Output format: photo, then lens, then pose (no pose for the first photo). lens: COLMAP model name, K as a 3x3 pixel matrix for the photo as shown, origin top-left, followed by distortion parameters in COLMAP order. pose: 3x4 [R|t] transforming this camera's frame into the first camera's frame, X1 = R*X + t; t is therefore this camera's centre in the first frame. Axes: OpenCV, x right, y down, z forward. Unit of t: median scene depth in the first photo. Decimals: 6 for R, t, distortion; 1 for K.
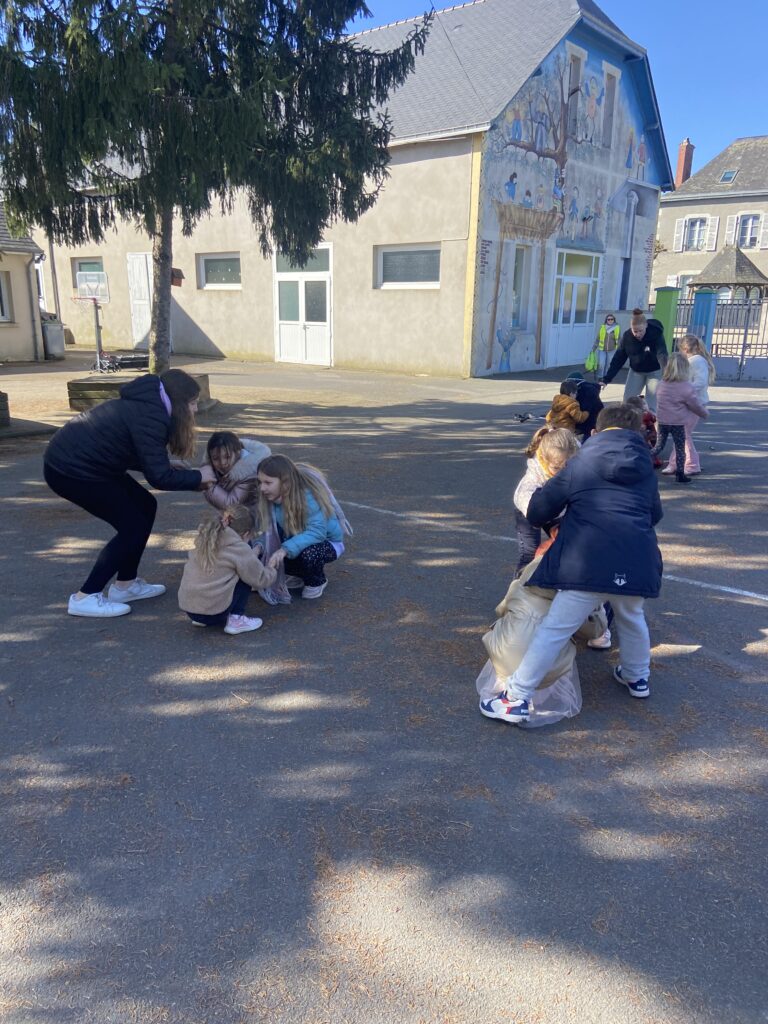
lens RADIAL K [[779.2, 0, 384.0], [0, 779.2, 512.0], [0, 0, 1]] dist [0.140400, -0.180759]
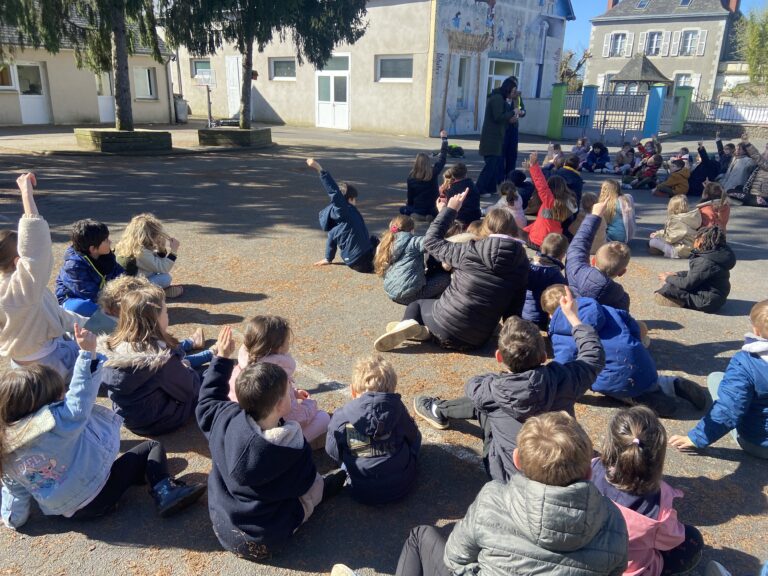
lens RADIAL K [[584.4, 0, 384.7], [0, 584.4, 281.7], [0, 0, 1]] dist [0.140400, -0.180759]
pose [[0.998721, 0.029005, -0.041406, 0.070584], [-0.026774, 0.998210, 0.053472, 0.064729], [0.042883, -0.052295, 0.997711, -0.248865]]
